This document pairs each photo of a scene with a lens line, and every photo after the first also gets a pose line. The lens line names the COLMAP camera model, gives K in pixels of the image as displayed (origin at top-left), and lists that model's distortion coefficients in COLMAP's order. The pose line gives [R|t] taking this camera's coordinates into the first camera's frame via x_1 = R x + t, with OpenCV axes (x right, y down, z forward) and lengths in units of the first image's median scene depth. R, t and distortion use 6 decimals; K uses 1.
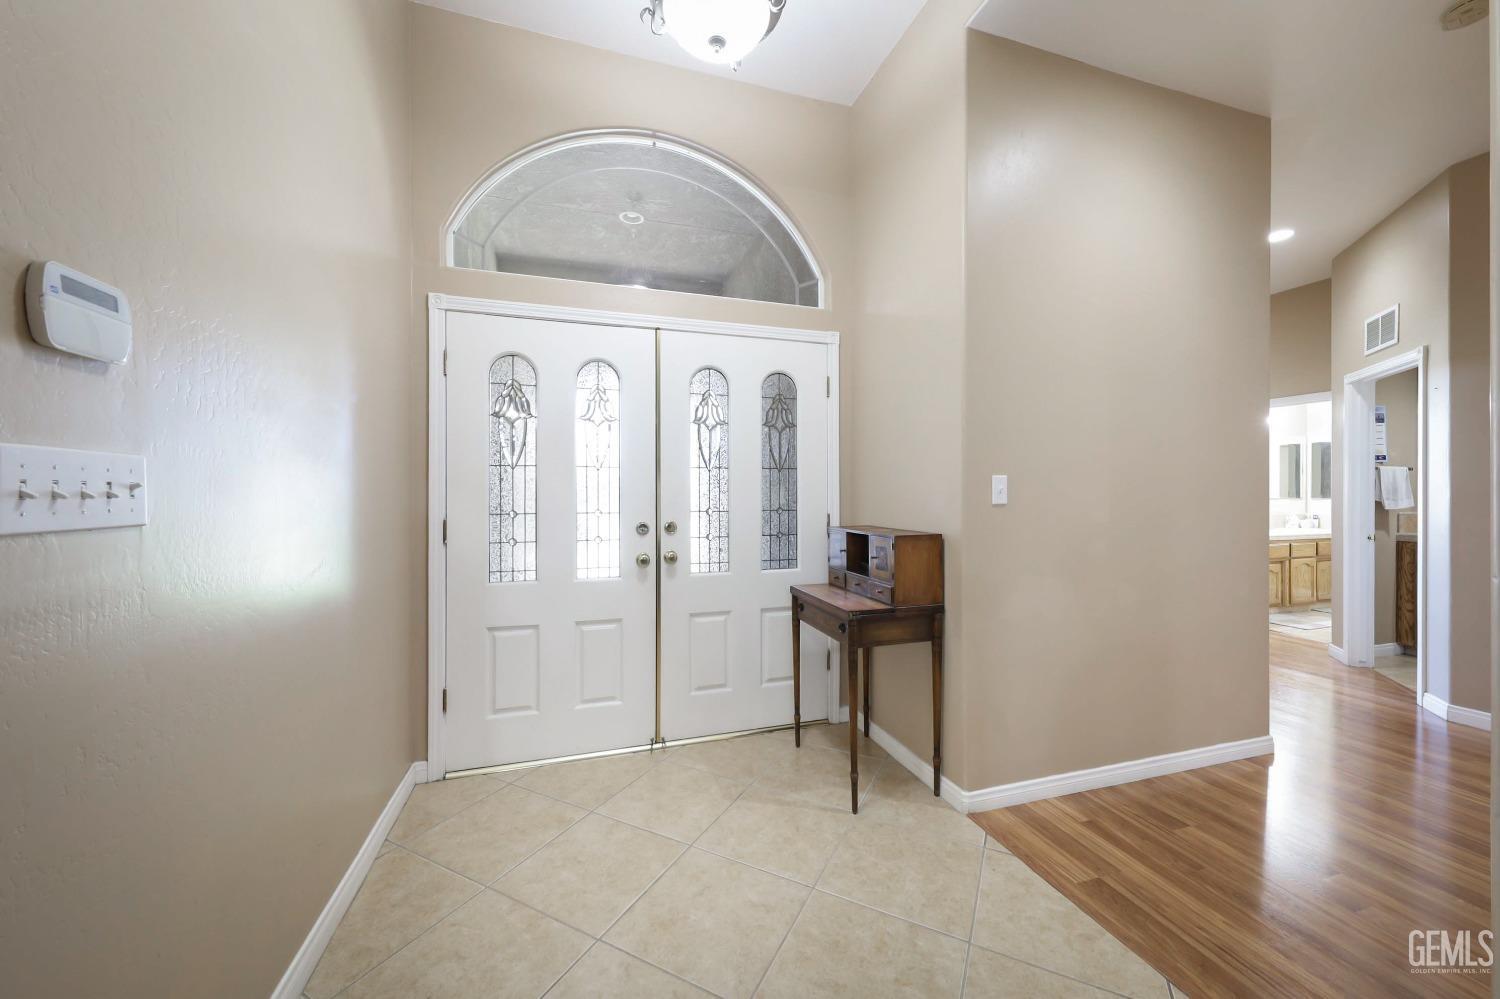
lens RADIAL K [[553.5, 0, 747.9], [0, 553.5, 495.4], [0, 0, 1]] dist [0.002379, -0.000100]
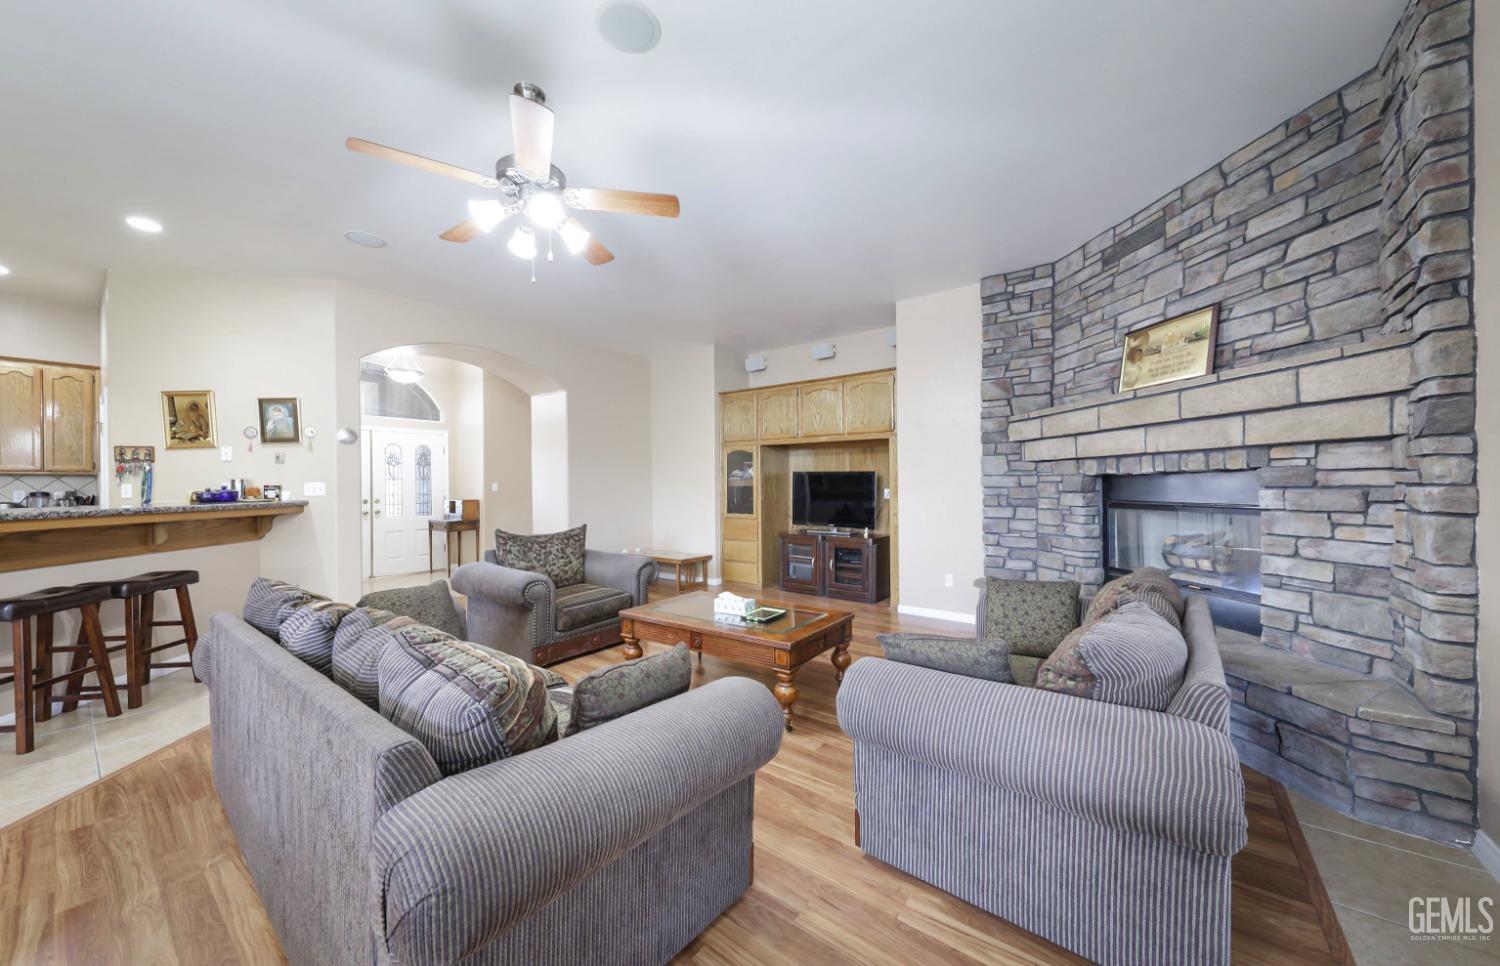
lens RADIAL K [[507.9, 0, 749.6], [0, 507.9, 487.1], [0, 0, 1]] dist [0.010936, 0.000029]
pose [[0.817087, -0.007073, 0.576470, -0.089105], [0.003076, 0.999964, 0.007908, -0.027858], [-0.576506, -0.004688, 0.817080, -2.212509]]
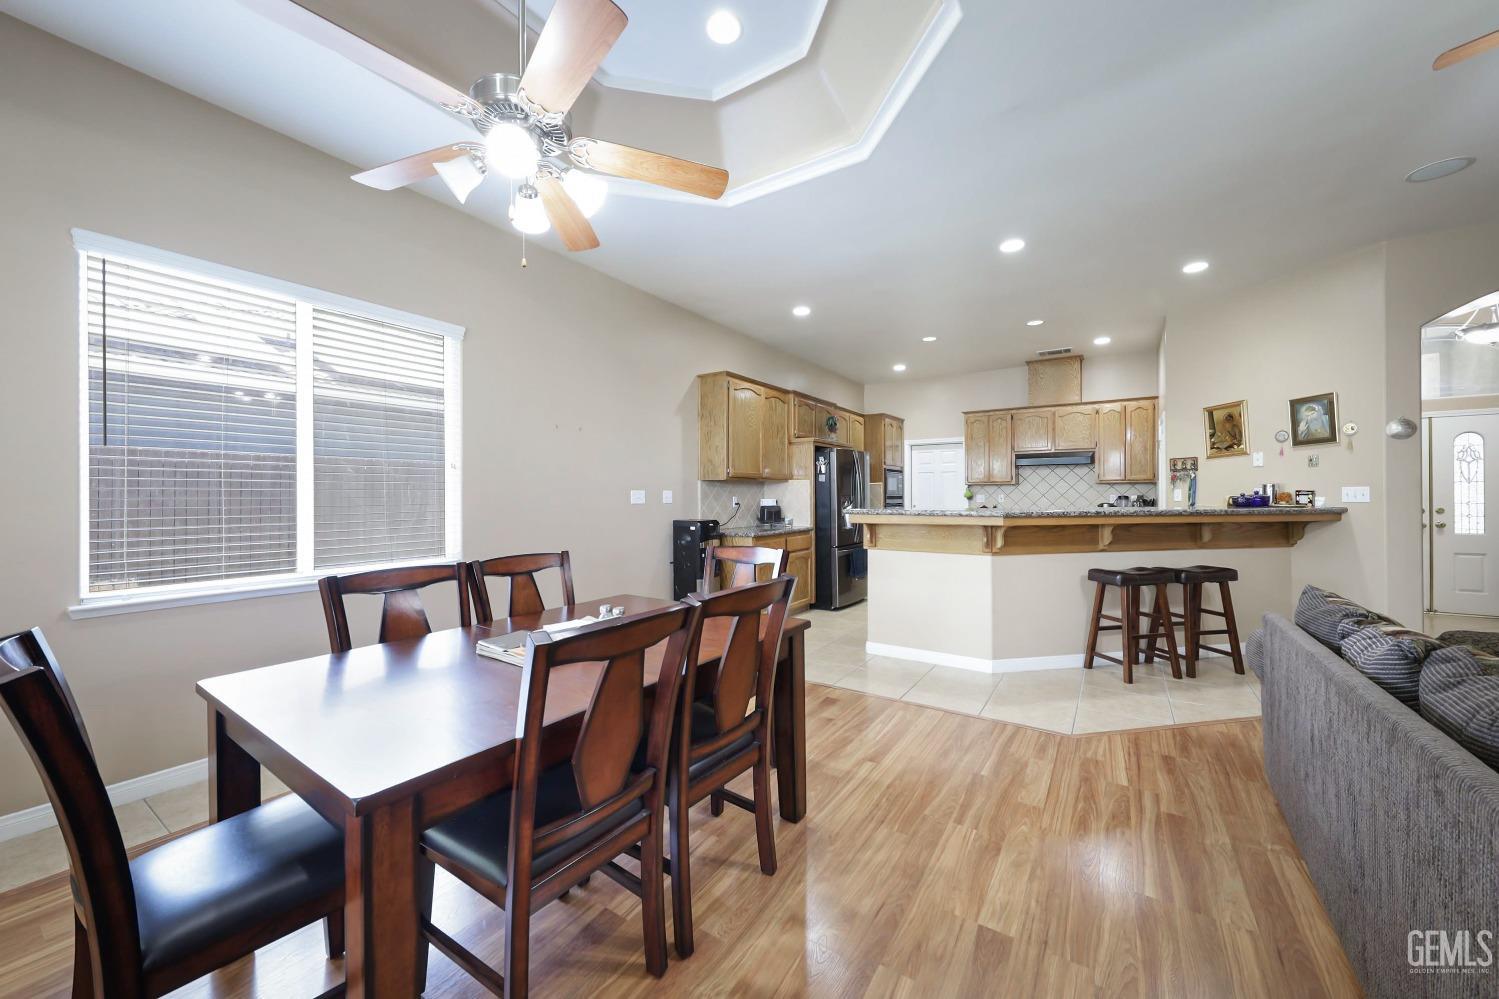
lens RADIAL K [[553.2, 0, 756.3], [0, 553.2, 493.2], [0, 0, 1]] dist [0.002379, -0.000100]
pose [[0.641517, -0.004786, -0.767094, -0.188424], [0.006928, 0.999976, -0.000445, -0.026612], [0.767078, -0.005029, 0.641535, -2.353337]]
